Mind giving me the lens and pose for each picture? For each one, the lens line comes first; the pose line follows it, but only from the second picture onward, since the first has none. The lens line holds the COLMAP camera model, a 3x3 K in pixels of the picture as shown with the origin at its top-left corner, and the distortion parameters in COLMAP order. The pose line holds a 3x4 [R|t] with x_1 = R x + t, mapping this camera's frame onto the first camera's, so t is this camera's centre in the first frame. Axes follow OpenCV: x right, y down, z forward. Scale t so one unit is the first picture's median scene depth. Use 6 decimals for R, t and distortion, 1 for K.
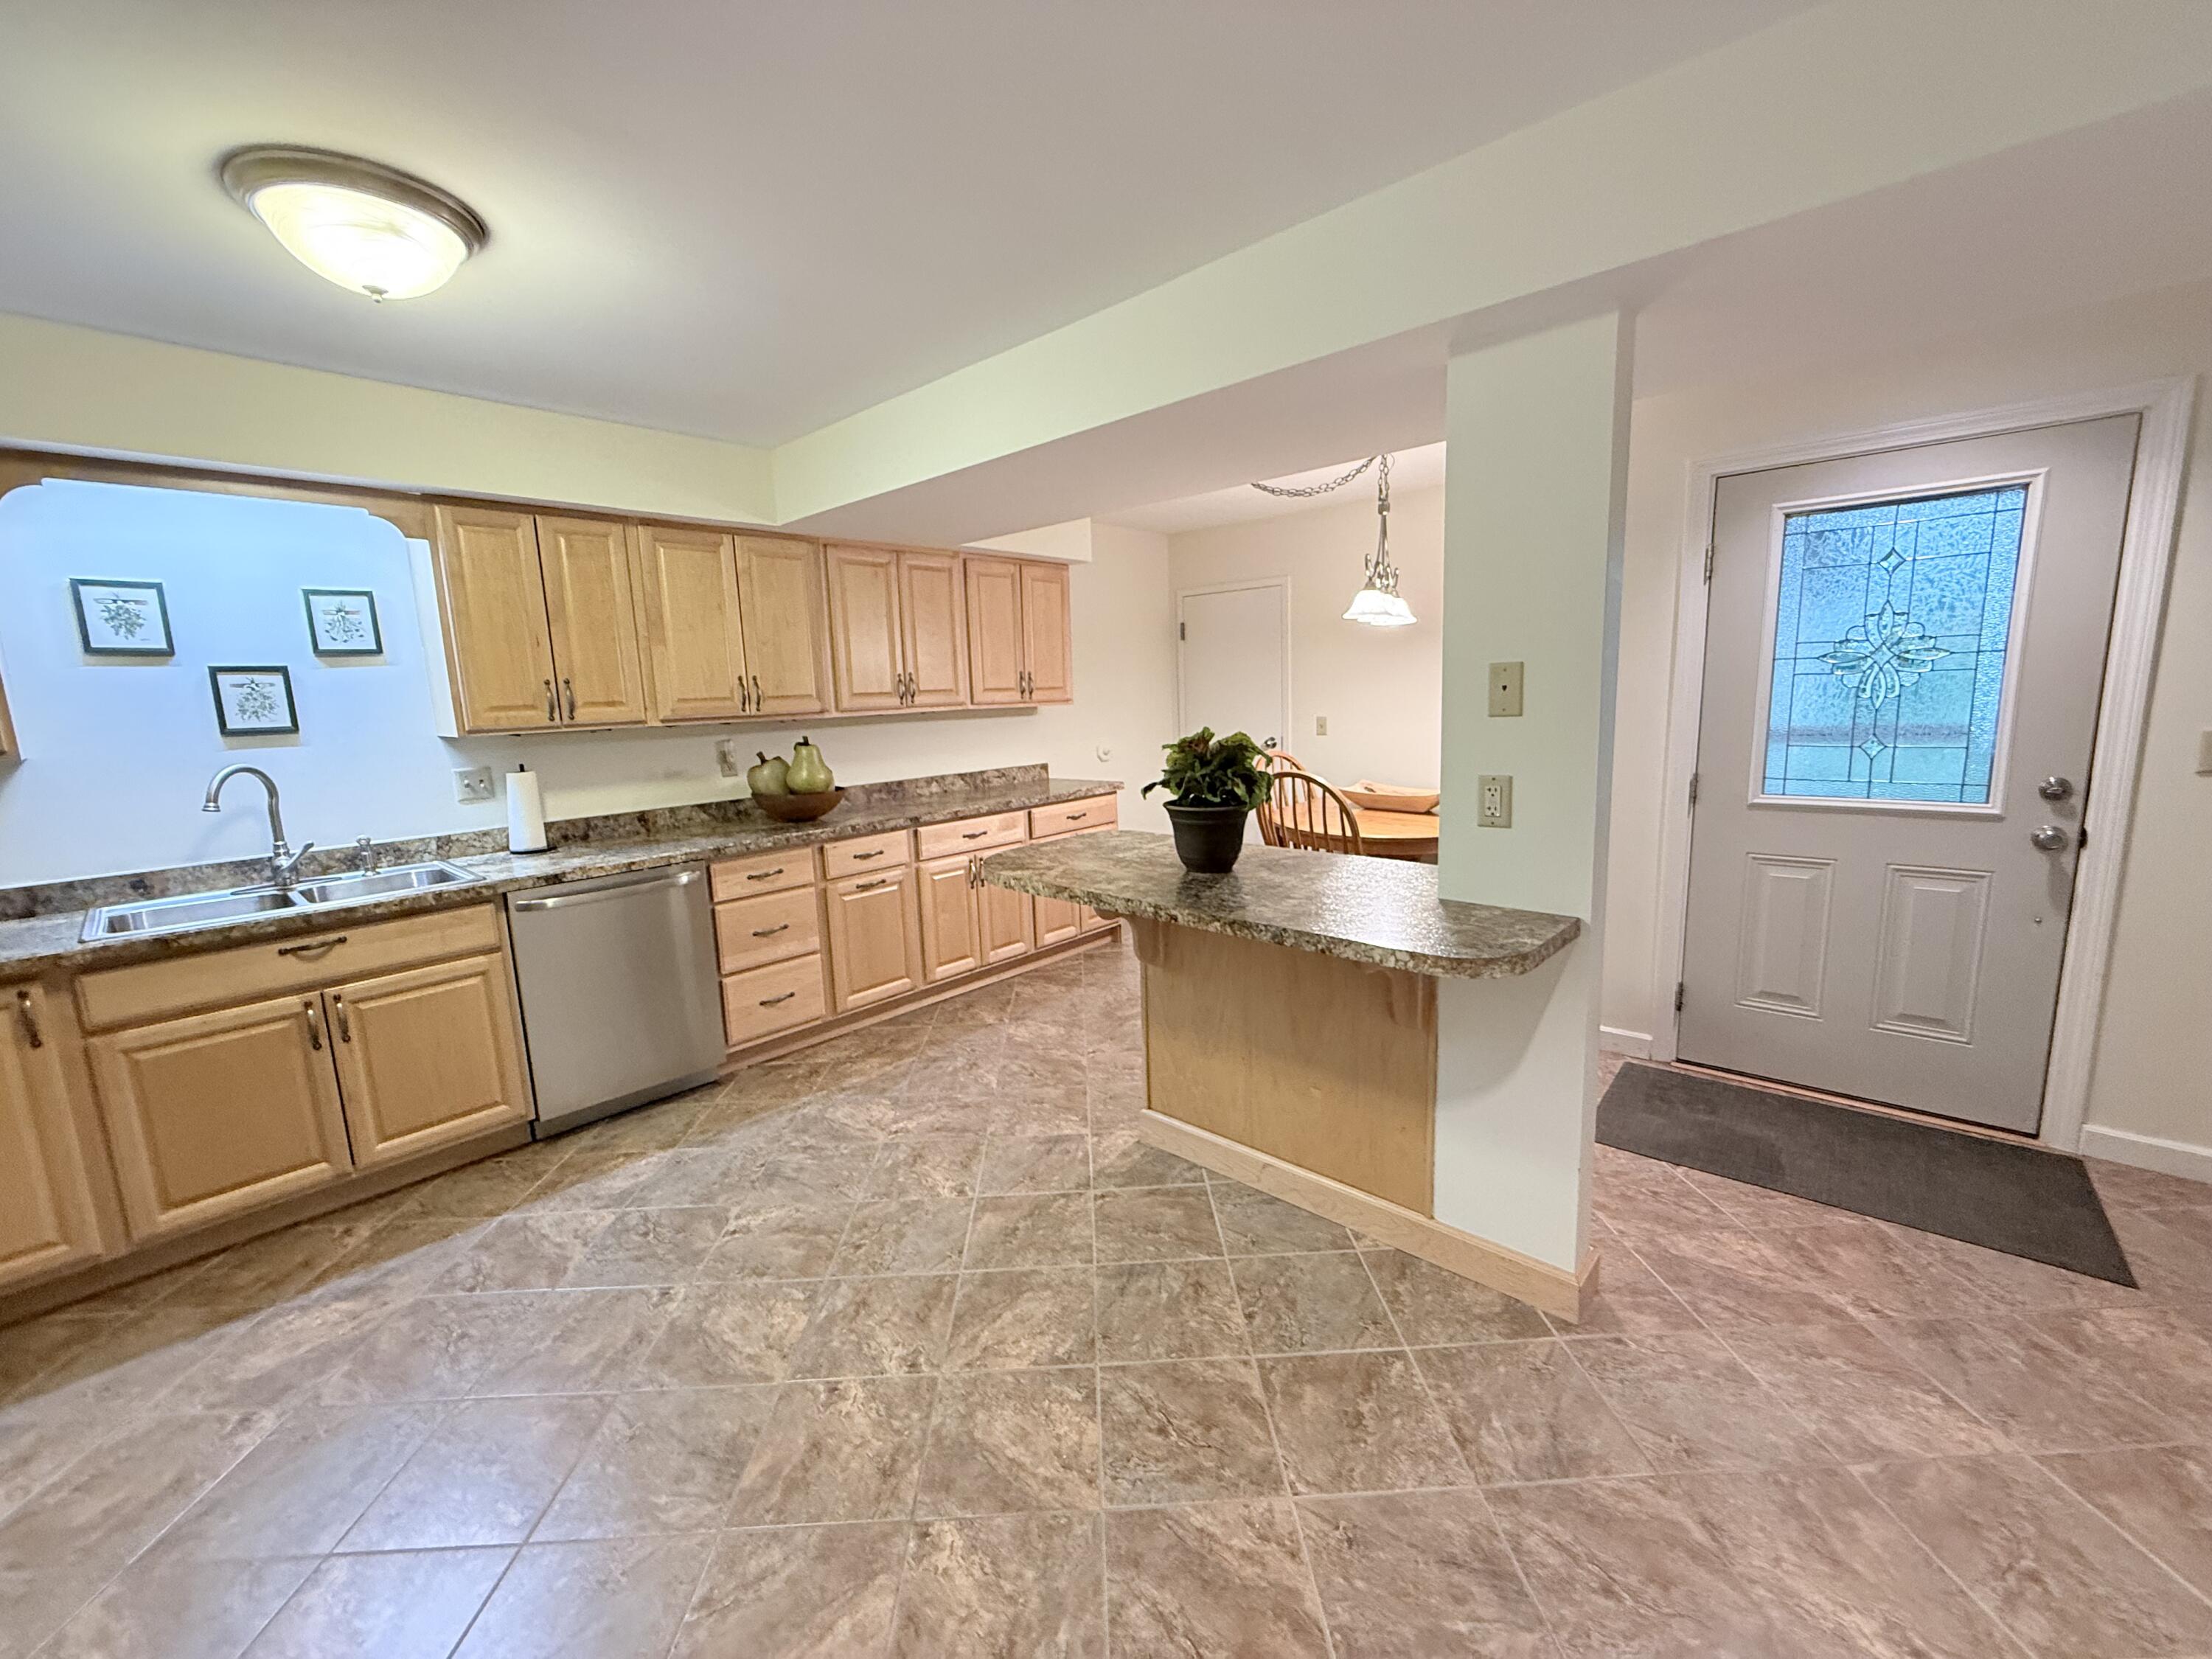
lens RADIAL K [[881.6, 0, 1102.9], [0, 881.6, 829.0], [0, 0, 1]] dist [-0.001304, 0.000303]
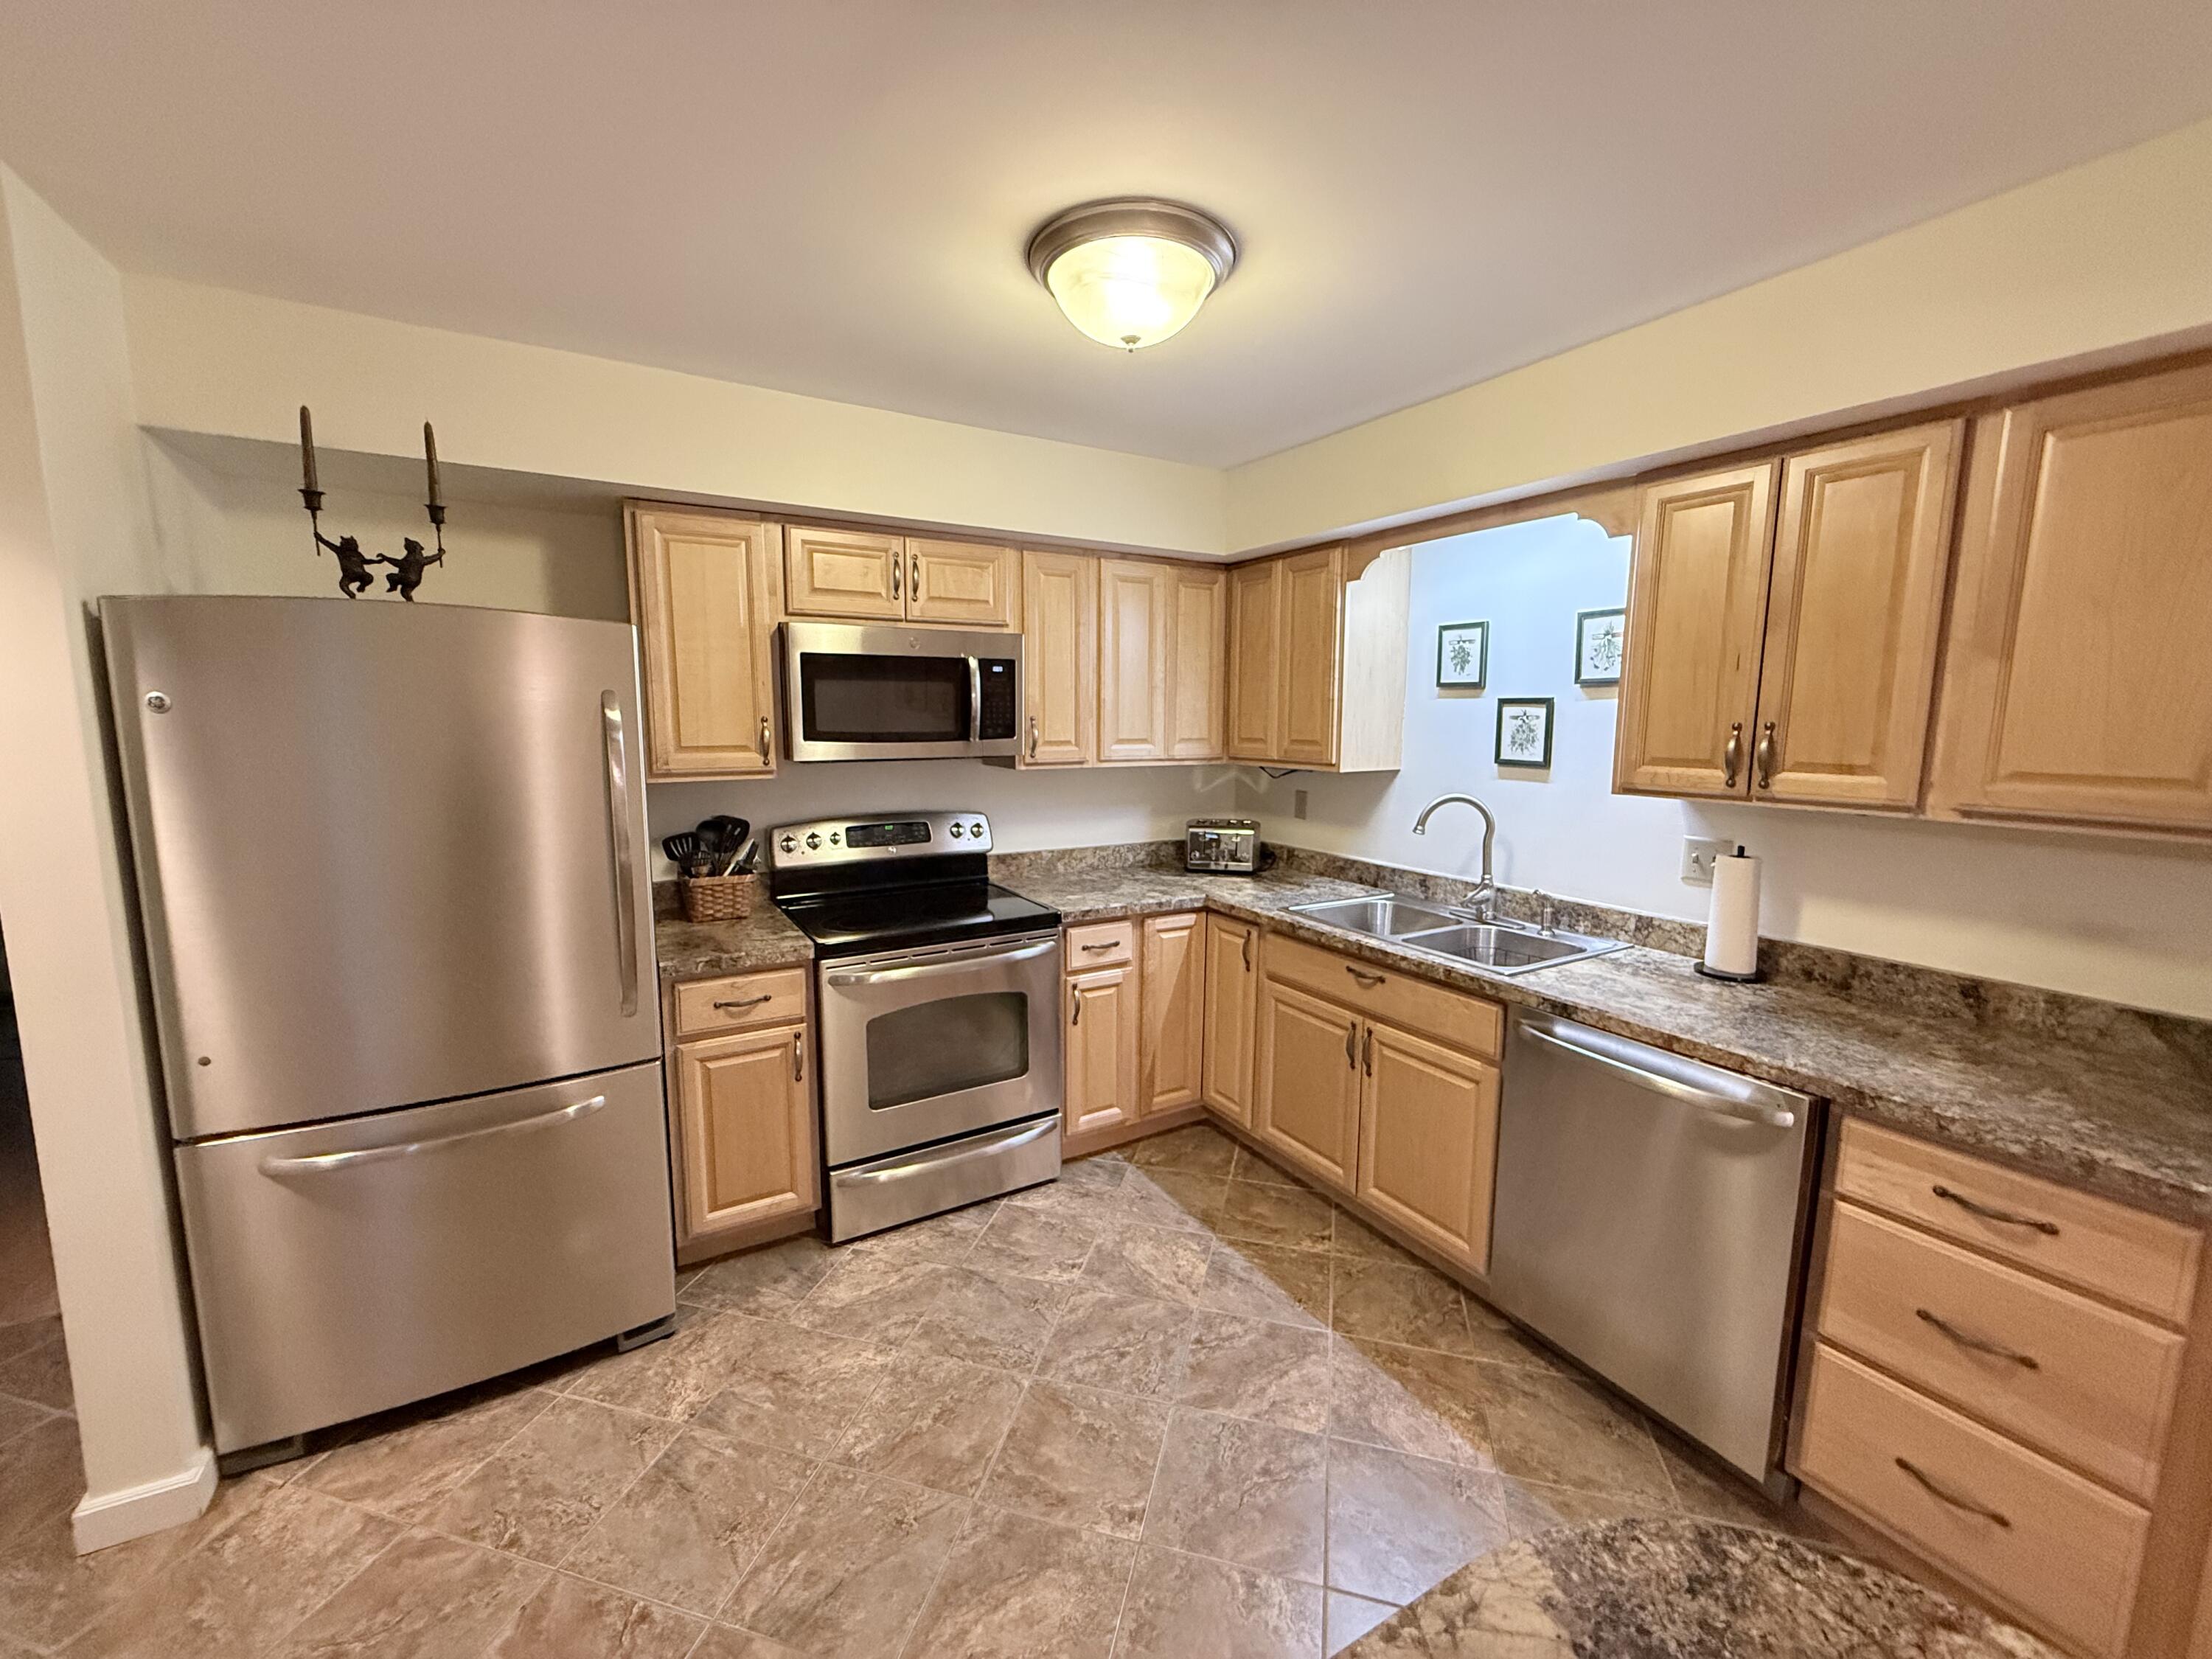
lens RADIAL K [[880.1, 0, 1101.1], [0, 880.1, 828.3], [0, 0, 1]] dist [0.000935, 0.000002]
pose [[-0.295565, 0.158918, -0.942012, 0.107956], [-0.147043, 0.966748, 0.209227, -0.158552], [0.943939, 0.200356, -0.262369, 0.738070]]
